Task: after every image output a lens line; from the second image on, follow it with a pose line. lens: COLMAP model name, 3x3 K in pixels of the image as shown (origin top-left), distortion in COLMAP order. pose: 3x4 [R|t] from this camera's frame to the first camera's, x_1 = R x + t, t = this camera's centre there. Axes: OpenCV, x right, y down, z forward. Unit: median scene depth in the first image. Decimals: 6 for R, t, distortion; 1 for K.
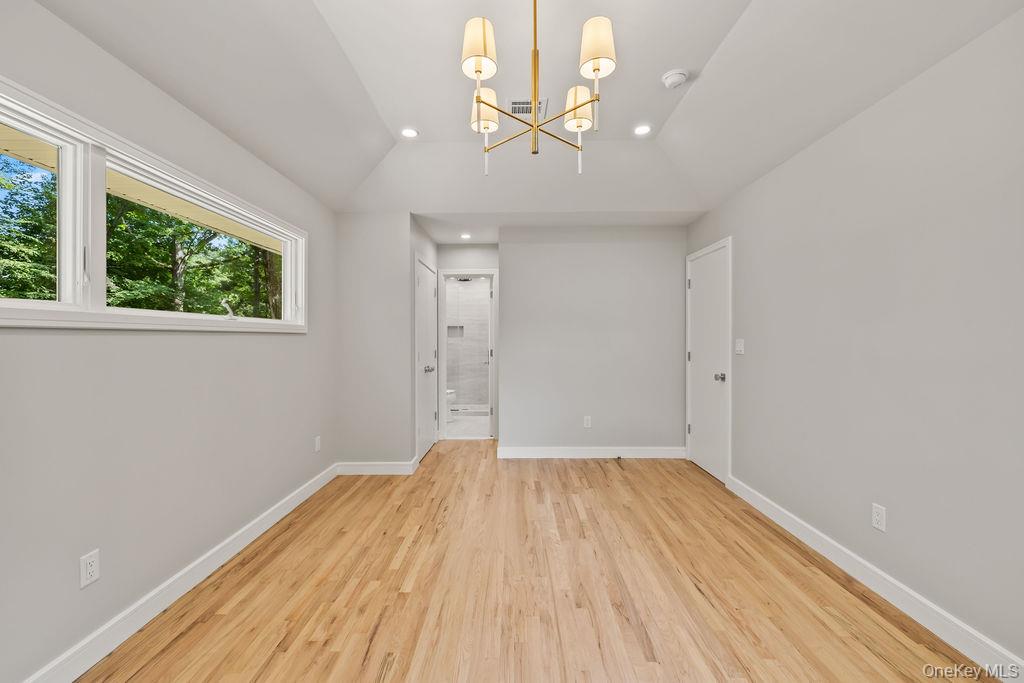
lens RADIAL K [[429.3, 0, 508.7], [0, 429.3, 338.8], [0, 0, 1]] dist [0.002863, 0.000487]
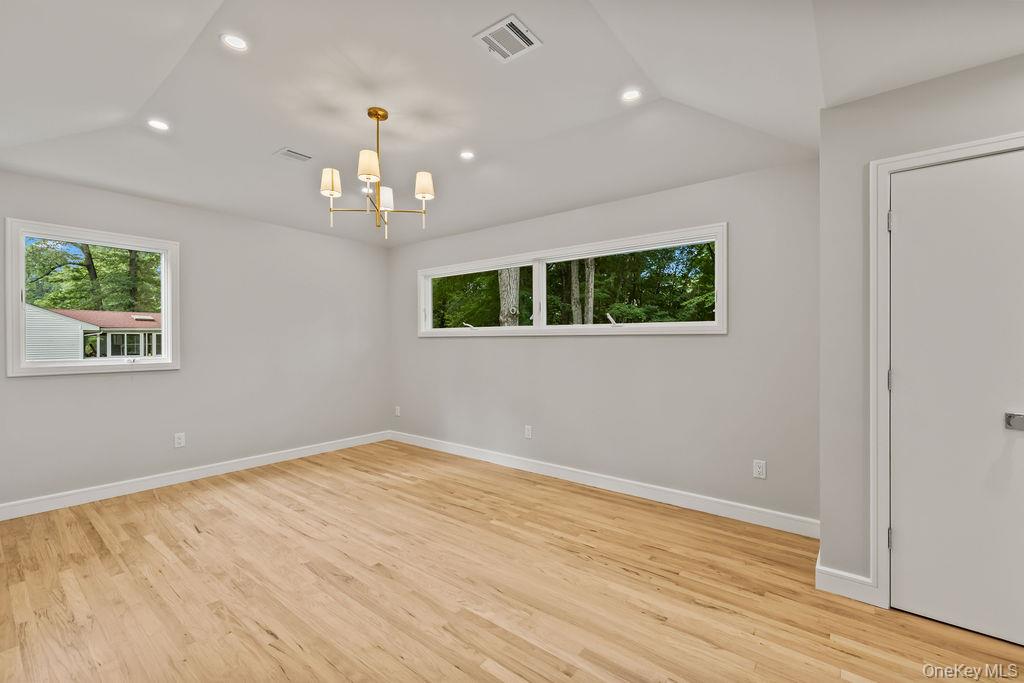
lens RADIAL K [[429.3, 0, 507.9], [0, 429.3, 341.4], [0, 0, 1]] dist [0.002863, 0.000487]
pose [[-0.610331, 0.002891, -0.792141, 0.743883], [0.000003, 0.999993, 0.003647, -0.001131], [0.792147, 0.002223, -0.610327, 1.689523]]
